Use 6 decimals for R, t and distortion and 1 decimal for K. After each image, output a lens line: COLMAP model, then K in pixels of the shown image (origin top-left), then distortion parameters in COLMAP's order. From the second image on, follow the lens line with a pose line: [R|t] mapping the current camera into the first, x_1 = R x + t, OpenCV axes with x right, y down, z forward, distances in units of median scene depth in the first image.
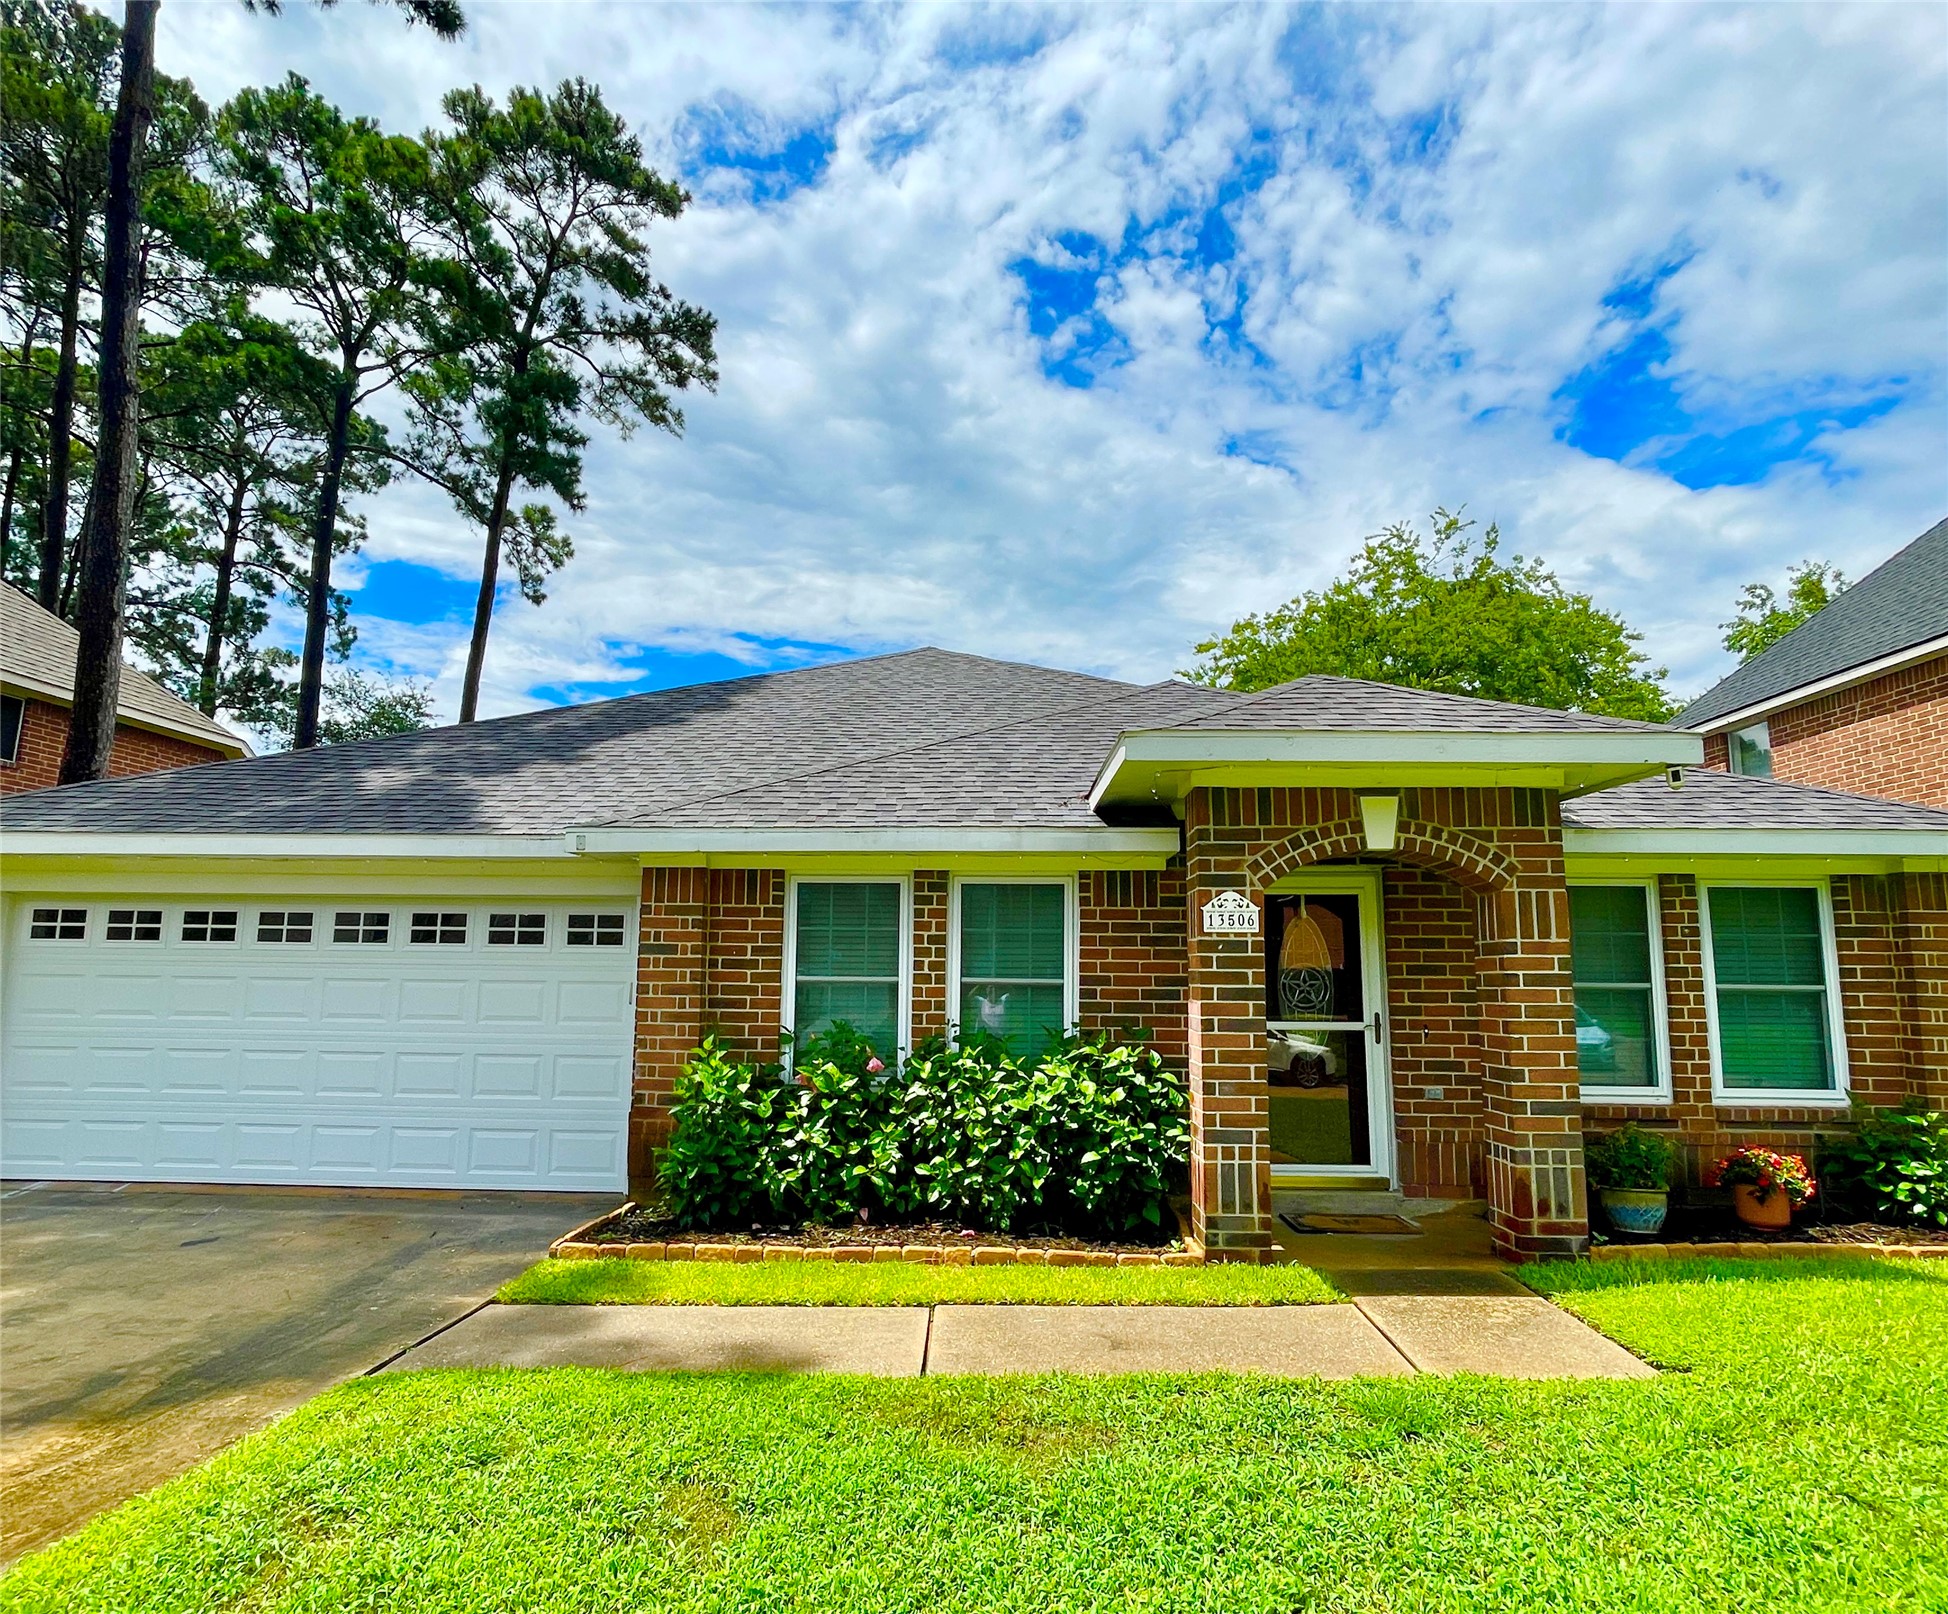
lens RADIAL K [[1206.7, 0, 974.0], [0, 1206.7, 807.0], [0, 0, 1]] dist [-0.003204, -0.000600]
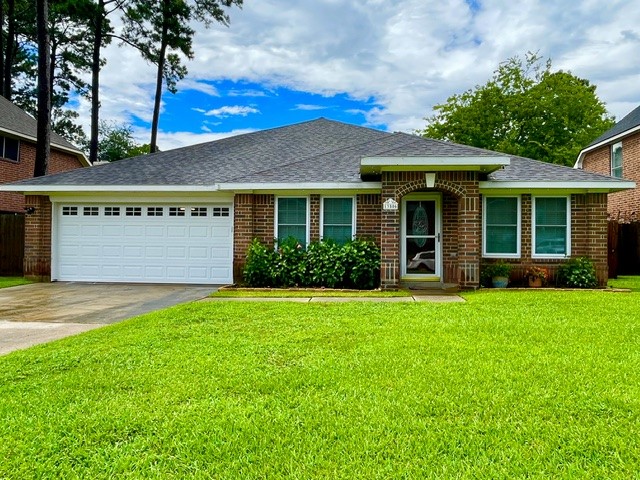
lens RADIAL K [[552.2, 0, 320.0], [0, 552.2, 240.0], [0, 0, 1]] dist [-0.000197, -0.001700]
pose [[0.997665, -0.000250, -0.068297, 0.091401], [0.008835, 0.992063, 0.125428, -0.017555], [0.067724, -0.125739, 0.989749, -0.635291]]
